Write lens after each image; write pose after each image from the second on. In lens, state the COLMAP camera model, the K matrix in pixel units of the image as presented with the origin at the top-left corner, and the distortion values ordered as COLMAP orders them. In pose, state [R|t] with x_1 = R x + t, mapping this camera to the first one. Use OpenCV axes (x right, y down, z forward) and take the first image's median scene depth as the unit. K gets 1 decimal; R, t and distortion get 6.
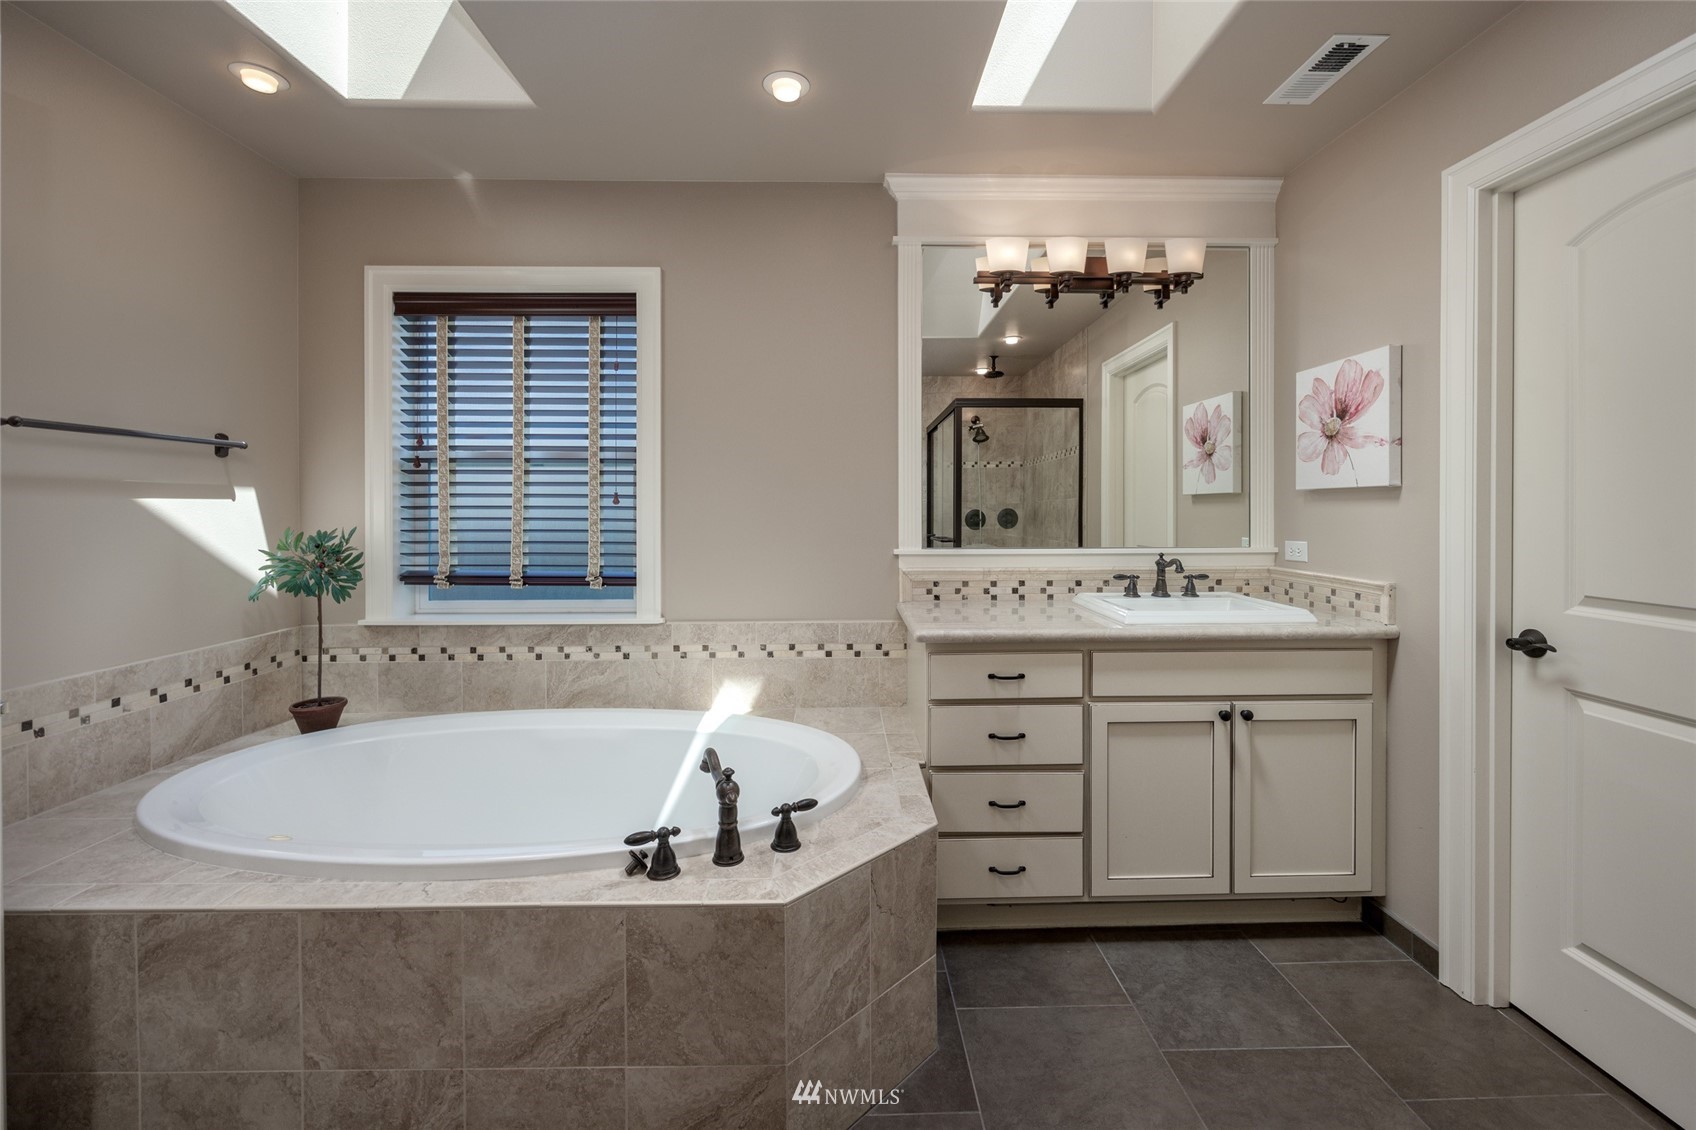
lens RADIAL K [[697.2, 0, 847.4], [0, 697.2, 507.1], [0, 0, 1]] dist [-0.003044, -0.000611]
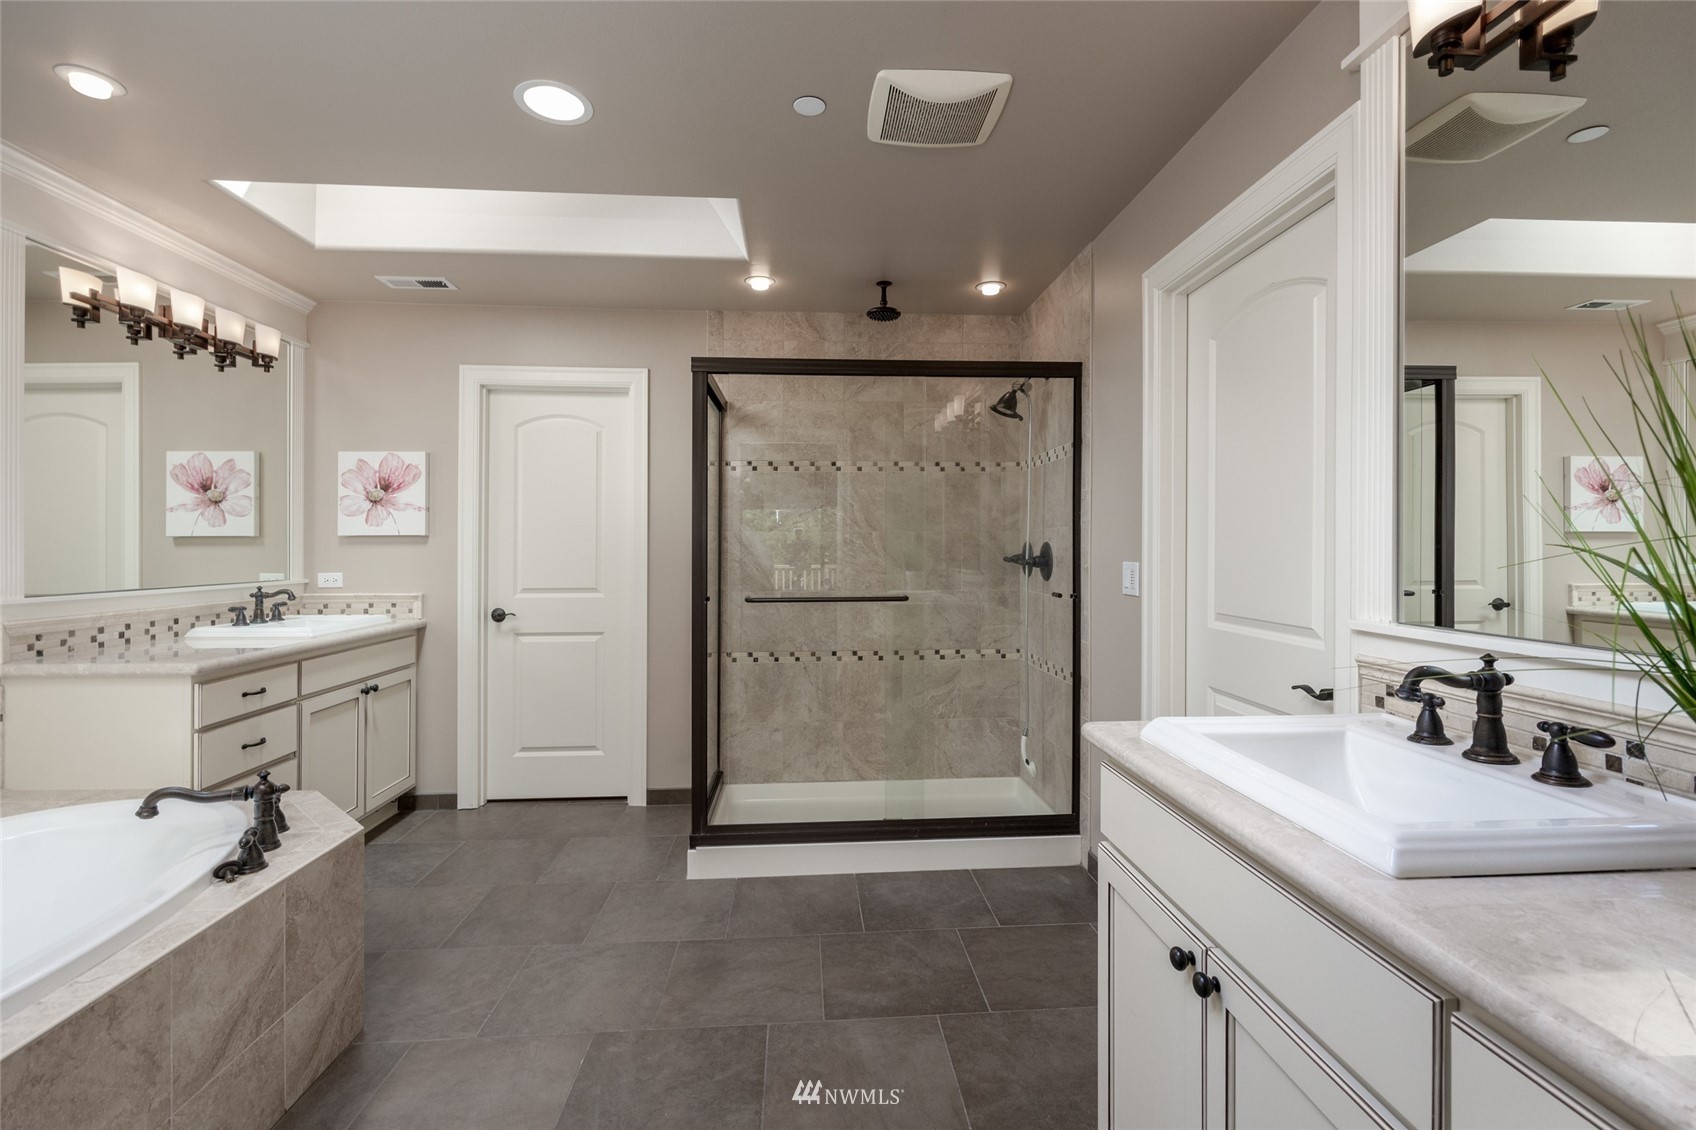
lens RADIAL K [[697.2, 0, 842.3], [0, 697.2, 553.8], [0, 0, 1]] dist [-0.003044, -0.000611]
pose [[-0.031430, -0.006540, 0.999485, -0.852837], [0.001801, 0.999977, 0.006600, 0.004133], [-0.999504, 0.002007, -0.031417, 0.043715]]
